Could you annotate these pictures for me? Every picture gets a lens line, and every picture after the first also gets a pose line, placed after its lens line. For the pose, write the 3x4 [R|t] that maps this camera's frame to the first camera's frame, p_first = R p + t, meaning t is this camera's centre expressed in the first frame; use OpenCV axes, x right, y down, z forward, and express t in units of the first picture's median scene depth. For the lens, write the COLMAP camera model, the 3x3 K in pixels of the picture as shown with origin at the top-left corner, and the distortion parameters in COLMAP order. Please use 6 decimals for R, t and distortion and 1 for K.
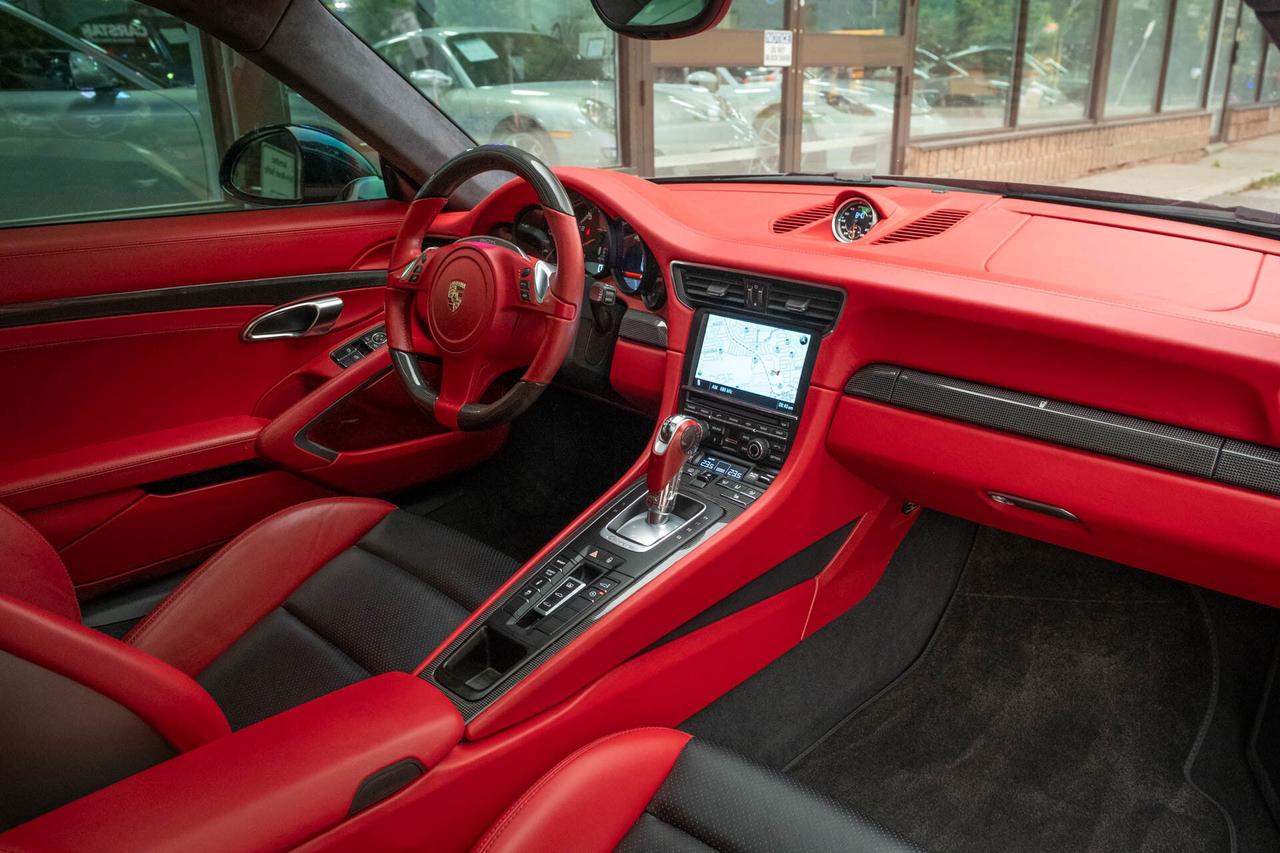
lens RADIAL K [[1001.2, 0, 640.0], [0, 1001.2, 426.5], [0, 0, 1]] dist [0.016374, -0.001002]
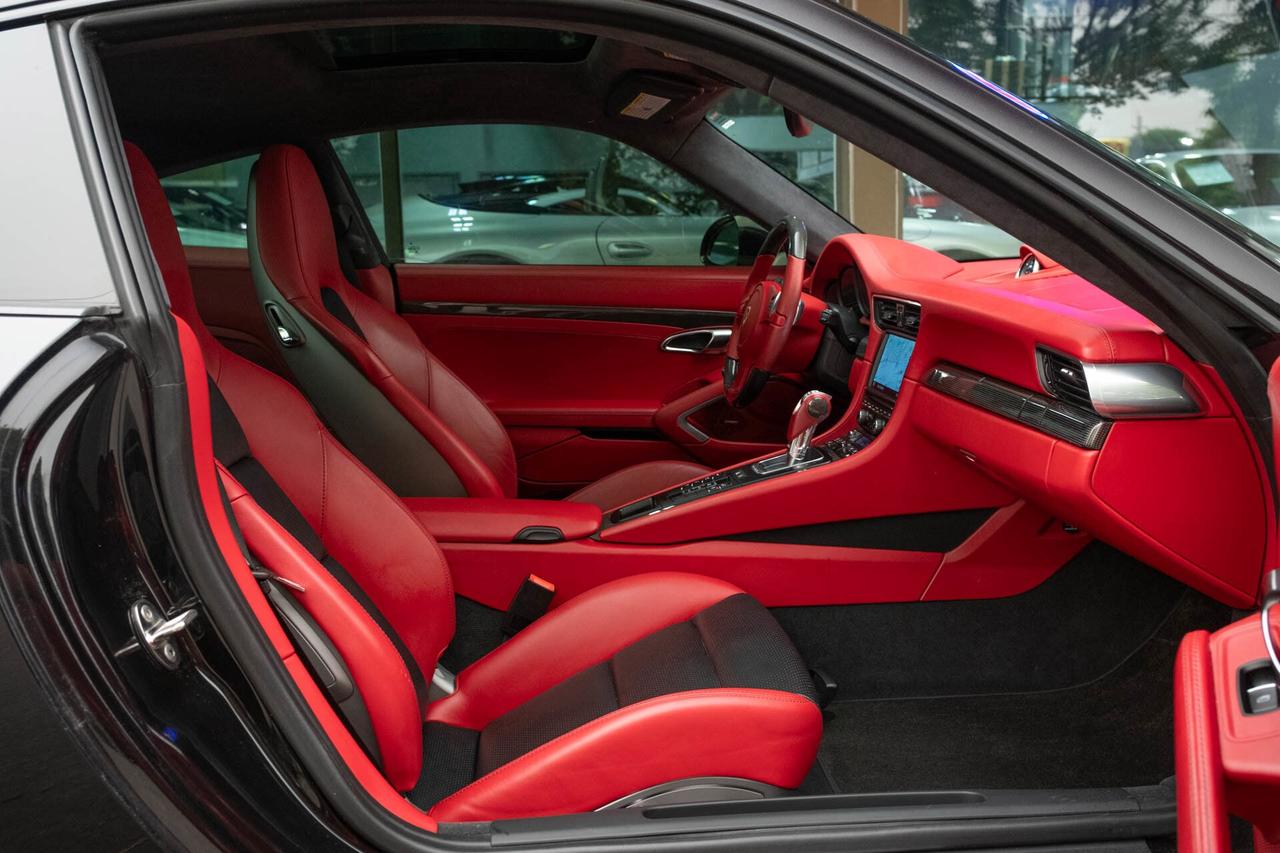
lens RADIAL K [[1189.7, 0, 607.6], [0, 1189.7, 417.4], [0, 0, 1]] dist [0.012175, 0.004203]
pose [[0.722598, 0.098981, -0.684145, 0.825307], [-0.217544, 0.971971, -0.089148, 0.201498], [0.656145, 0.213250, 0.723877, -0.336722]]
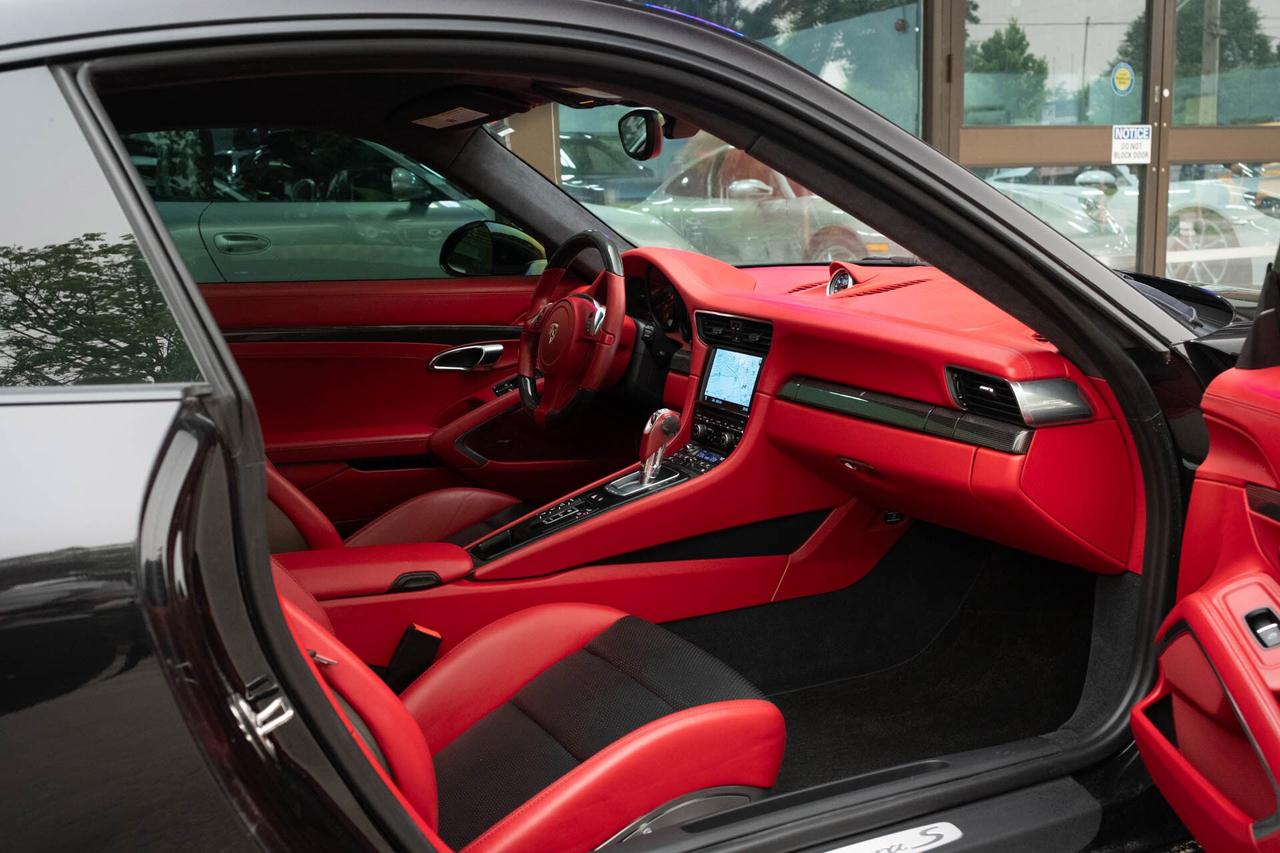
lens RADIAL K [[1386.7, 0, 640.0], [0, 1386.7, 426.5], [0, 0, 1]] dist [0.060028, -0.015800]
pose [[0.937257, 0.046412, -0.345535, 0.584781], [-0.101439, 0.984523, -0.142913, 0.254021], [0.333554, 0.168997, 0.927460, -0.717218]]
